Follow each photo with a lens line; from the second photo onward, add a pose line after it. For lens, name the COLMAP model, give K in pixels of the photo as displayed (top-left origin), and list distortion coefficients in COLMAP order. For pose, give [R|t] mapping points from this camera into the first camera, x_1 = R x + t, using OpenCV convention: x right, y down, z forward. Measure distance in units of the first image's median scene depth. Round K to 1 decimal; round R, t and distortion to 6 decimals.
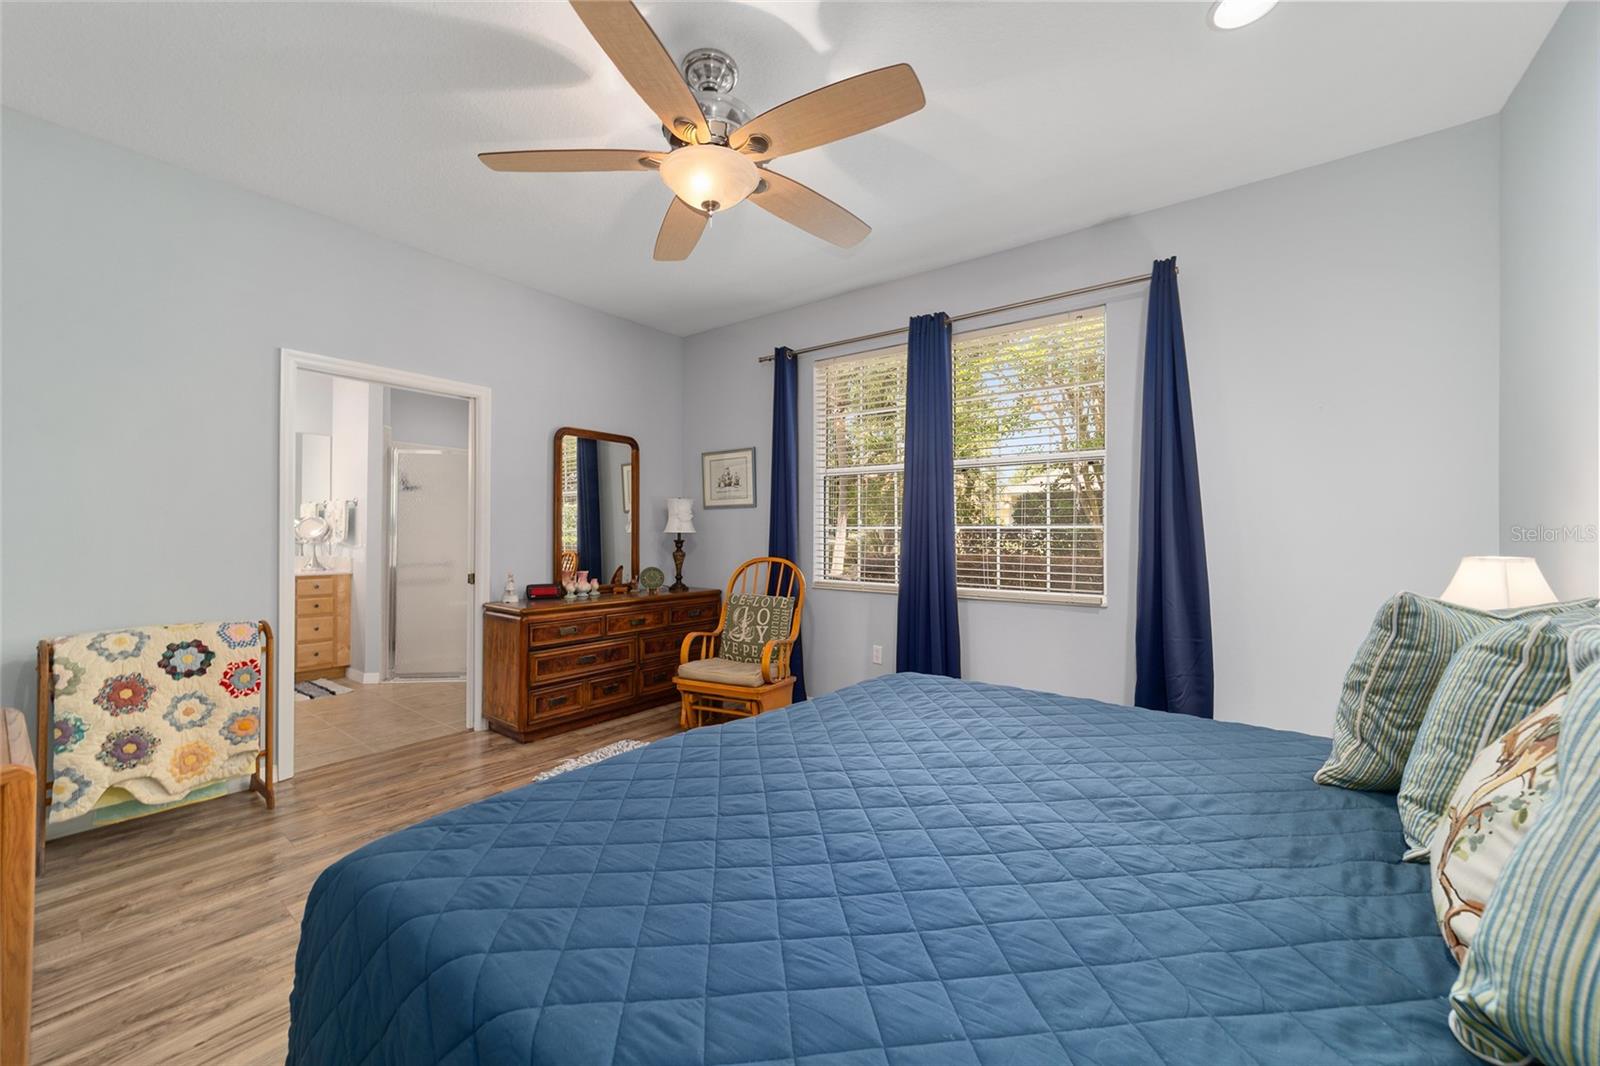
lens RADIAL K [[611.7, 0, 791.3], [0, 611.7, 529.2], [0, 0, 1]] dist [-0.011579, 0.003850]
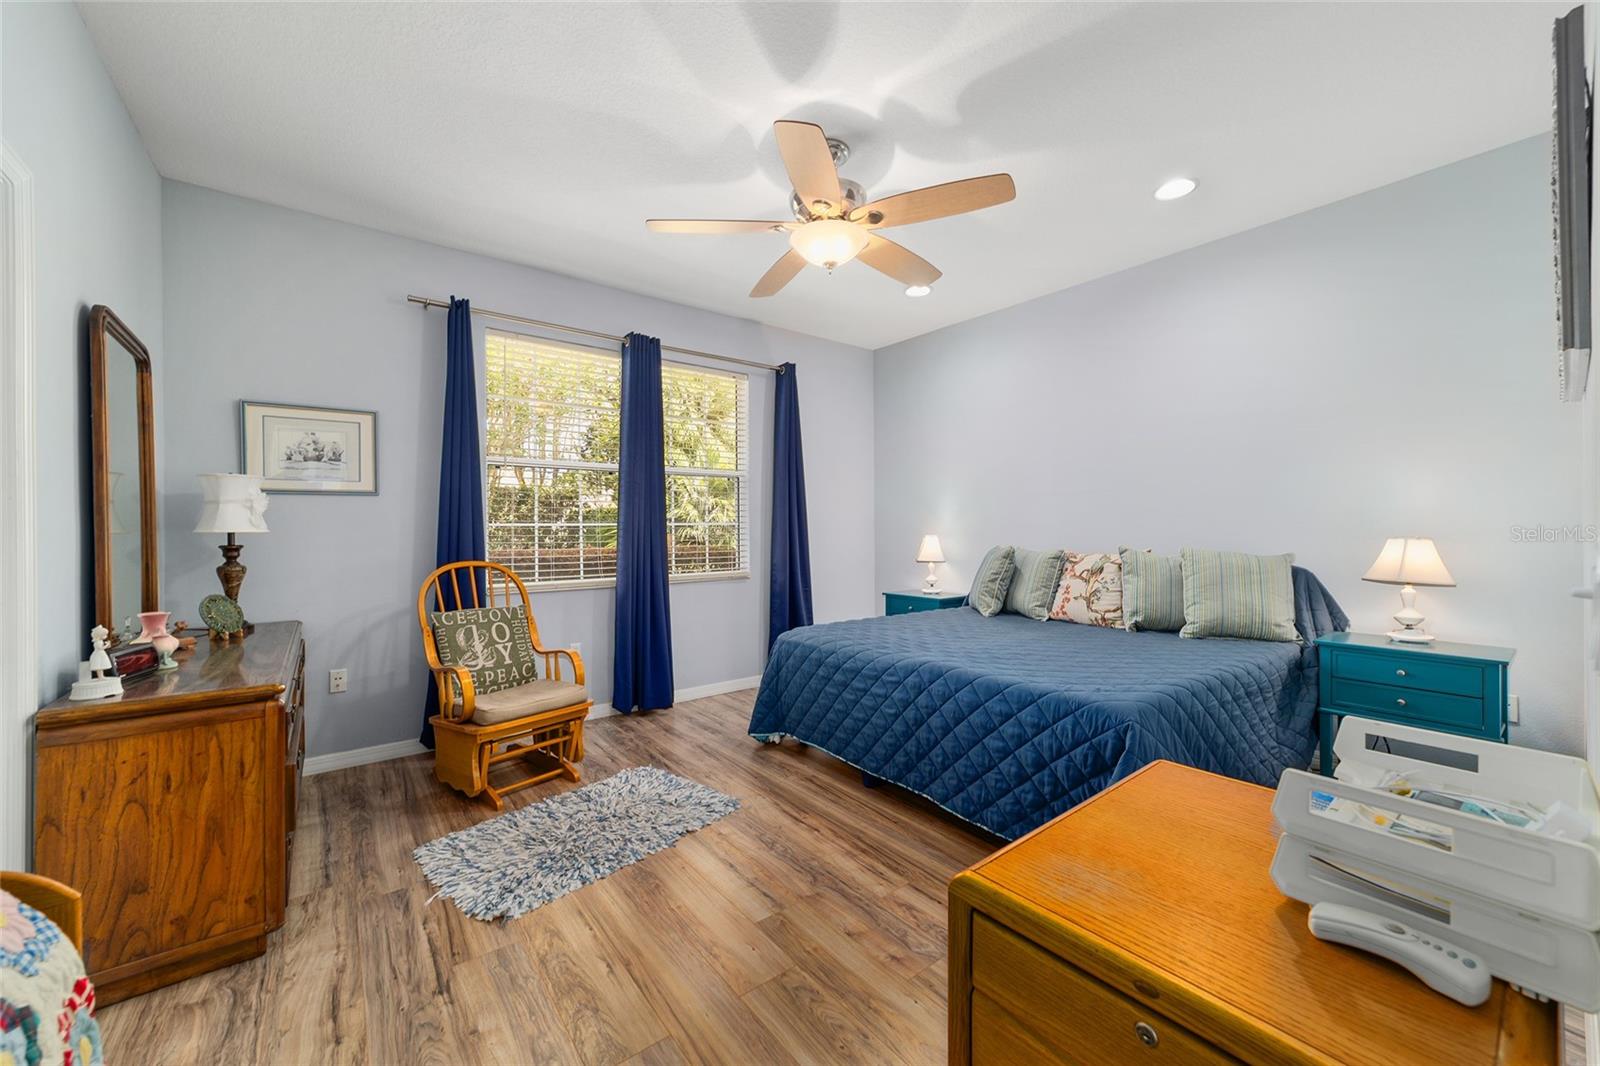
lens RADIAL K [[611.7, 0, 794.5], [0, 611.7, 526.4], [0, 0, 1]] dist [-0.011579, 0.003850]
pose [[0.264024, -0.007628, 0.964486, -0.732155], [-0.003431, 0.999955, 0.008847, -0.008683], [-0.964510, -0.005645, 0.263986, 0.401037]]
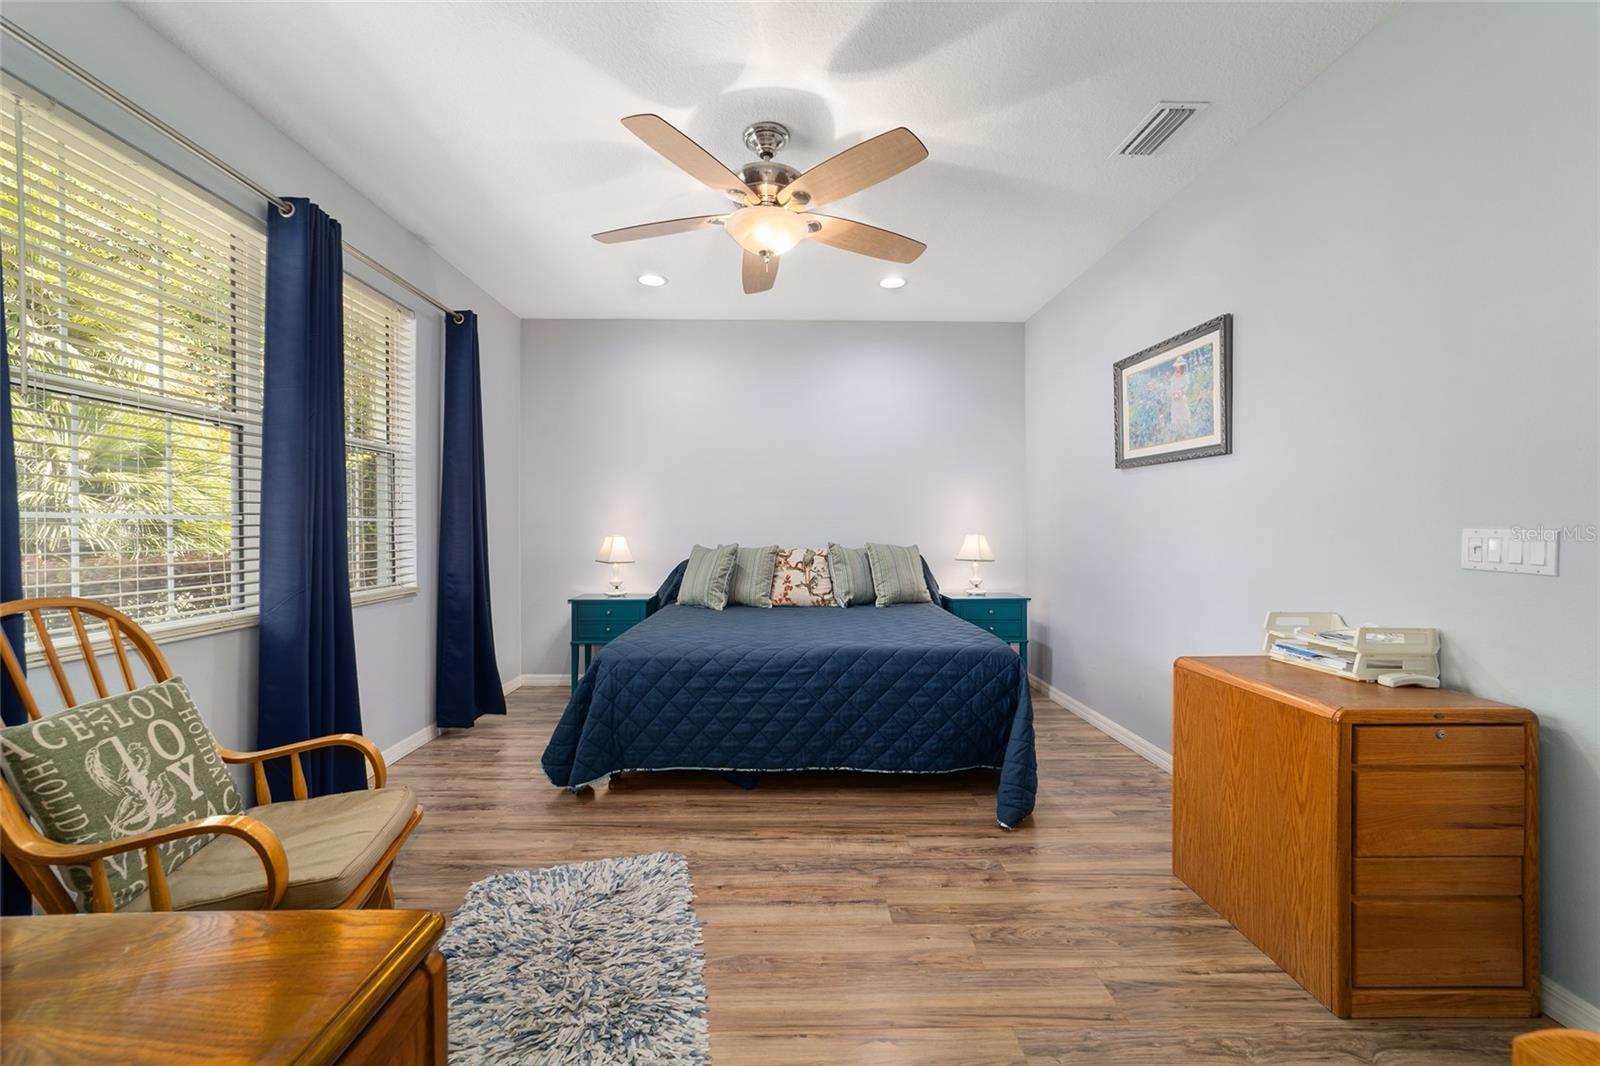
lens RADIAL K [[611.7, 0, 794.4], [0, 611.7, 527.1], [0, 0, 1]] dist [-0.011579, 0.003850]
pose [[-0.617158, -0.009262, 0.786784, -0.602166], [-0.014700, 0.999892, 0.000240, -0.000553], [-0.786702, -0.011418, -0.617228, 0.923392]]
